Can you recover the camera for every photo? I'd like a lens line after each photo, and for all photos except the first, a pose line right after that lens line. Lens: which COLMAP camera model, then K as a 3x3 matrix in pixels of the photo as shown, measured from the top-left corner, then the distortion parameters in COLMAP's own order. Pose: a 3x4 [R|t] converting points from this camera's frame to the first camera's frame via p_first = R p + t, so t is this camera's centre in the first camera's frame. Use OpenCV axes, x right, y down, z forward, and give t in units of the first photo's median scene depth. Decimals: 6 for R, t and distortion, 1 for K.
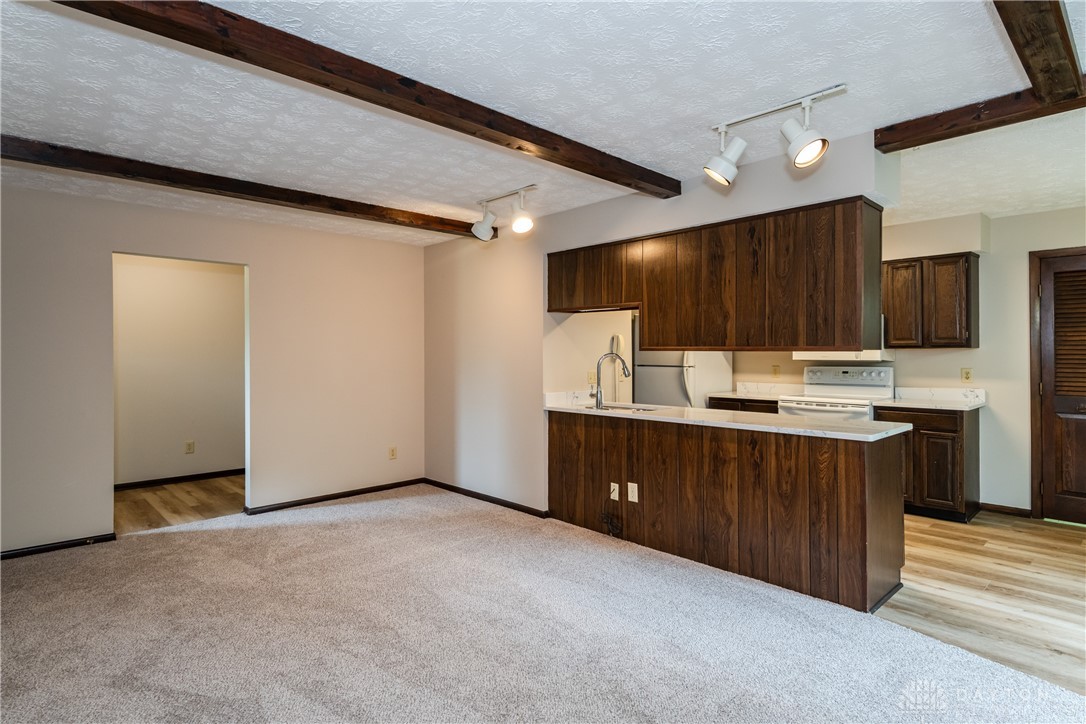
lens RADIAL K [[584.9, 0, 539.8], [0, 584.9, 352.3], [0, 0, 1]] dist [0.004851, 0.000561]
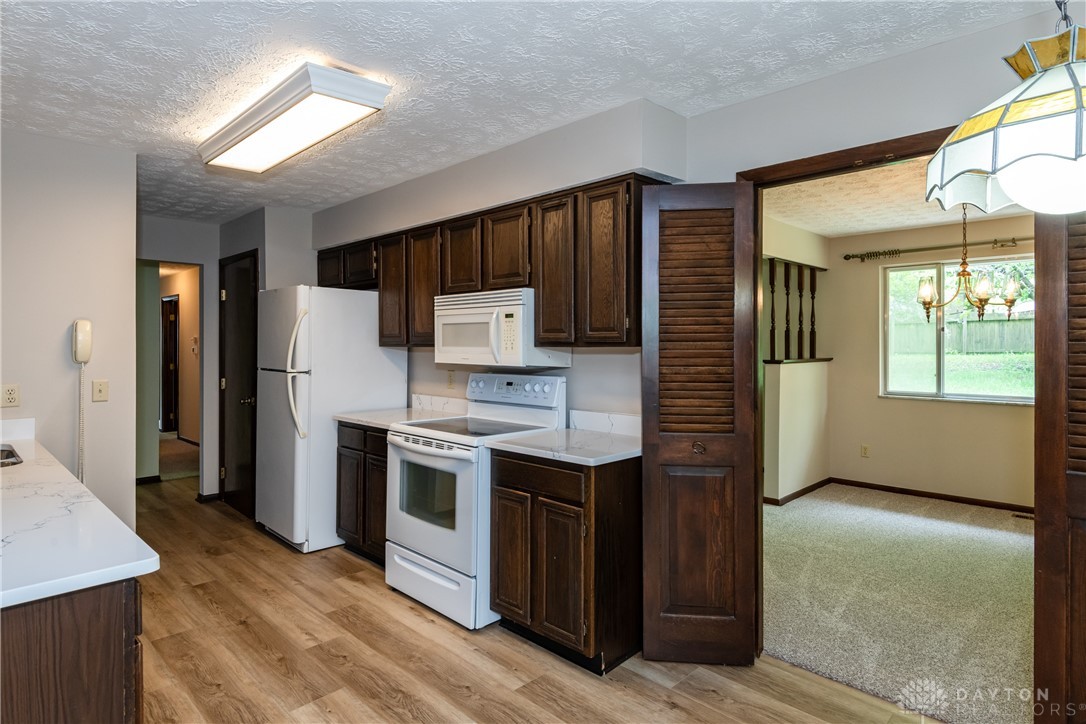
lens RADIAL K [[591.1, 0, 519.0], [0, 591.1, 343.6], [0, 0, 1]] dist [0.026957, -0.019478]
pose [[0.999994, -0.000031, 0.003488, 0.603449], [0.000020, 0.999995, 0.003270, -0.011901], [-0.003488, -0.003270, 0.999989, 0.425998]]
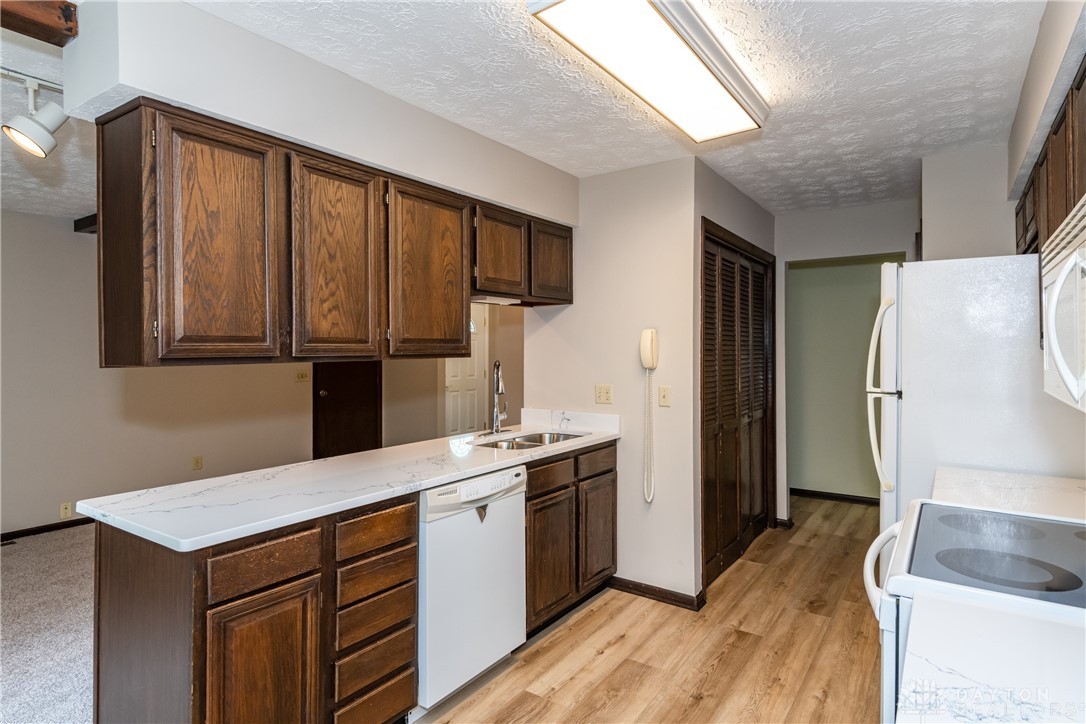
lens RADIAL K [[584.9, 0, 539.8], [0, 584.9, 352.3], [0, 0, 1]] dist [0.004851, 0.000561]
pose [[0.194738, 0.001083, -0.980855, 0.769530], [0.004591, 0.999987, 0.002015, -0.010287], [0.980845, -0.004896, 0.194731, 0.812603]]
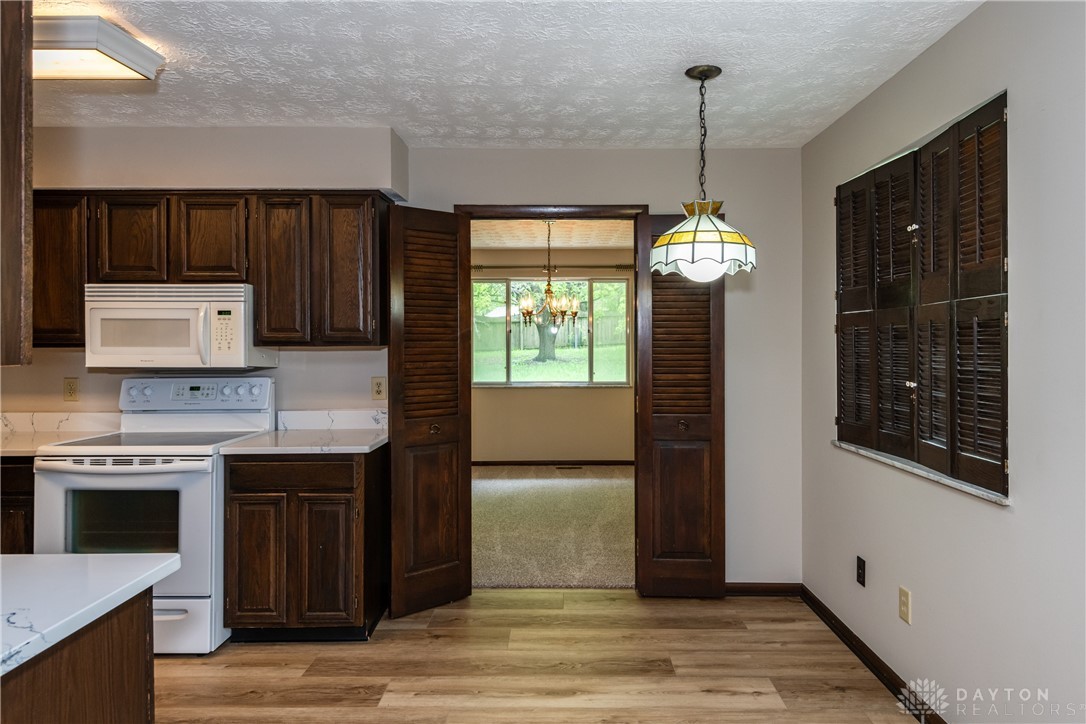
lens RADIAL K [[674.3, 0, 563.4], [0, 674.3, 340.7], [0, 0, 1]] dist [0.001301, -0.000972]
pose [[0.685262, 0.001811, 0.728294, 0.338185], [-0.002543, 0.999997, -0.000095, -0.012779], [-0.728292, -0.001787, 0.685265, 0.357633]]
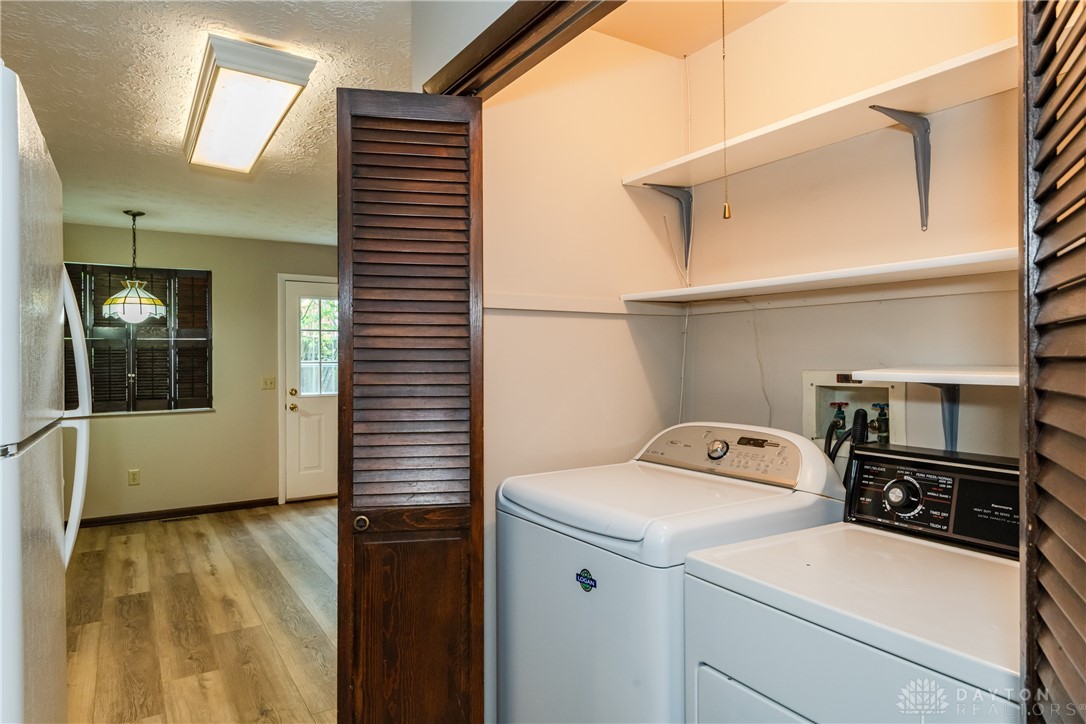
lens RADIAL K [[650.0, 0, 543.0], [0, 650.0, 362.0], [0, 0, 1]] dist [0.000703, 0.000043]
pose [[-0.981360, 0.004850, 0.192119, 0.011980], [0.005551, 0.999980, 0.003107, -0.001007], [-0.192100, 0.004116, -0.981367, 1.488082]]
